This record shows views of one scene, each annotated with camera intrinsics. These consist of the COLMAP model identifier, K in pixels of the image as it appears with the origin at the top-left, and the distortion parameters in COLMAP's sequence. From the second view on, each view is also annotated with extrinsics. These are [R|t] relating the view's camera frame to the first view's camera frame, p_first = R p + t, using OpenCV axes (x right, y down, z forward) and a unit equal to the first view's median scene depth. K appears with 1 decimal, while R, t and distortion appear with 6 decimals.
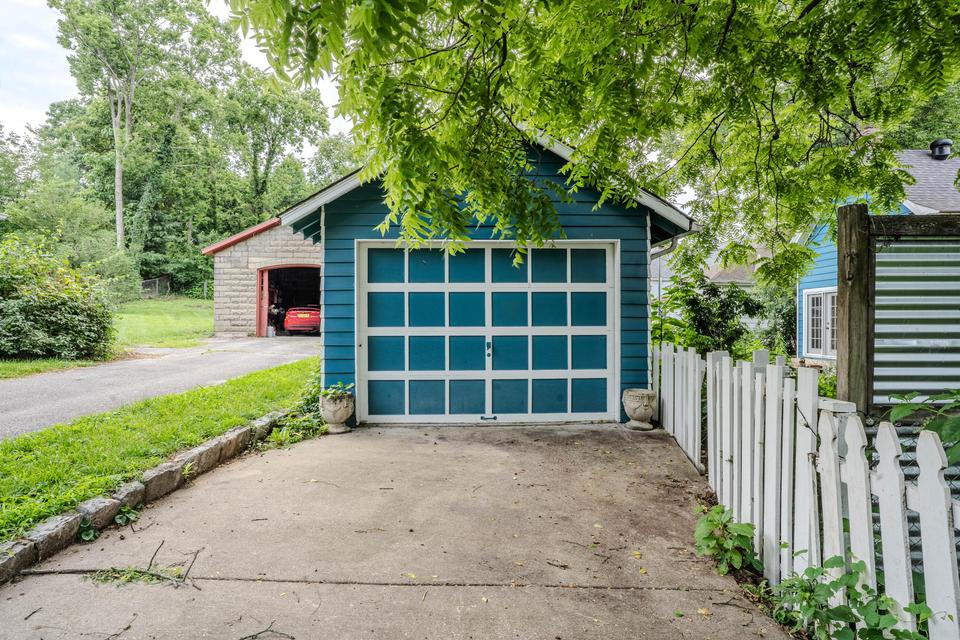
lens RADIAL K [[527.9, 0, 483.6], [0, 527.9, 323.0], [0, 0, 1]] dist [-0.037249, 0.025570]
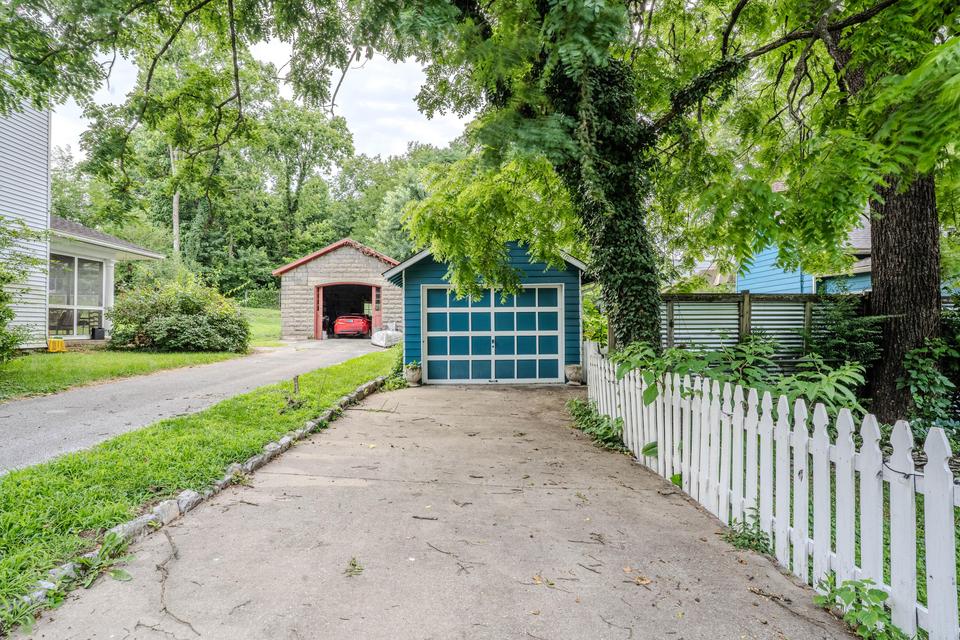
lens RADIAL K [[527.9, 0, 481.3], [0, 527.9, 319.4], [0, 0, 1]] dist [-0.037249, 0.025570]
pose [[0.999671, -0.004657, -0.025209, 0.015507], [0.004316, 0.999899, -0.013563, -0.009246], [0.025269, 0.013450, 0.999590, -0.826670]]
